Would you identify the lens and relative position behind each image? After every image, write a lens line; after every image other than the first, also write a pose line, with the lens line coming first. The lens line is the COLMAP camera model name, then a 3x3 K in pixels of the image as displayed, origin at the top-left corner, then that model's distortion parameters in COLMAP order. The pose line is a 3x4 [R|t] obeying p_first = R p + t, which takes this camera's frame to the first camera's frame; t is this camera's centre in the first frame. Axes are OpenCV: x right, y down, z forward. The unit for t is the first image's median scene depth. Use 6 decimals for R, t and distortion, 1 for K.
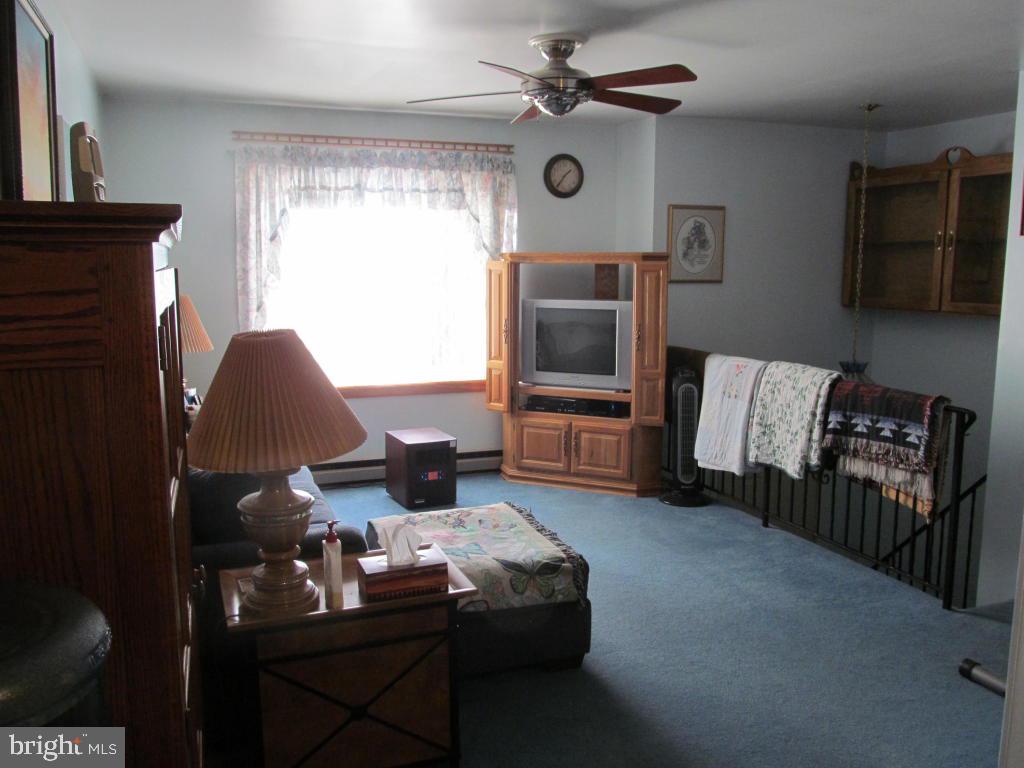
lens RADIAL K [[847.1, 0, 512.0], [0, 847.1, 384.0], [0, 0, 1]] dist [-0.060550, 0.020177]
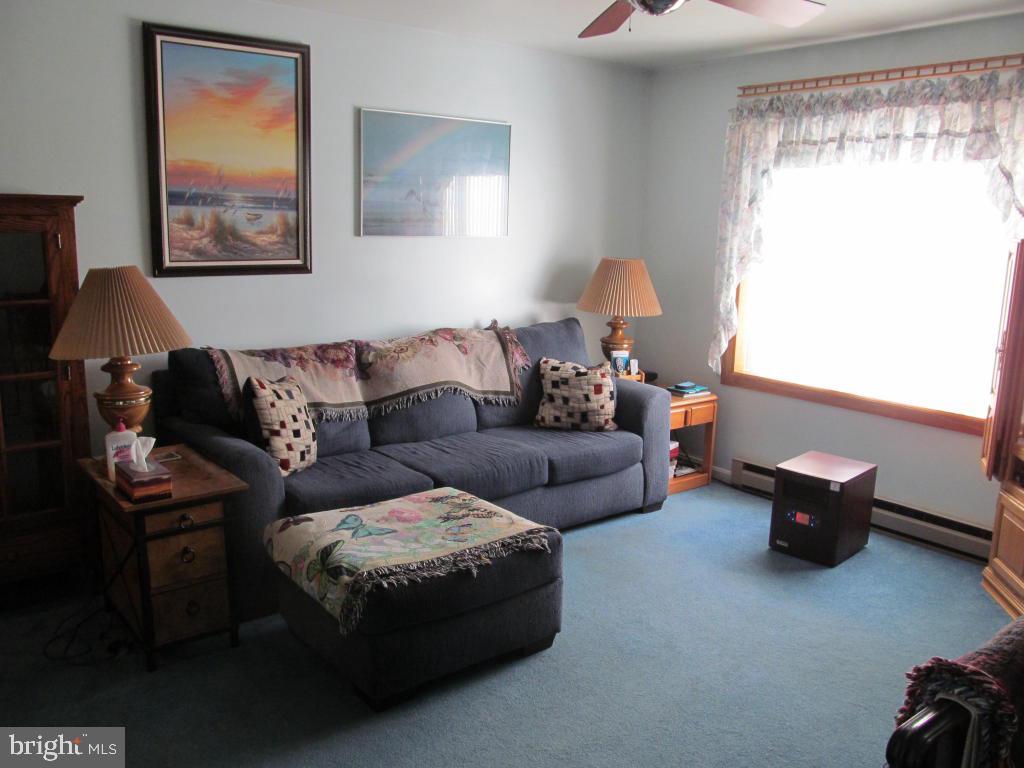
lens RADIAL K [[847.1, 0, 512.0], [0, 847.1, 384.0], [0, 0, 1]] dist [-0.060550, 0.020177]
pose [[0.287807, 0.185709, -0.939510, 0.504268], [-0.159303, 0.976635, 0.144247, -0.074129], [0.944346, 0.108152, 0.310666, 0.497855]]
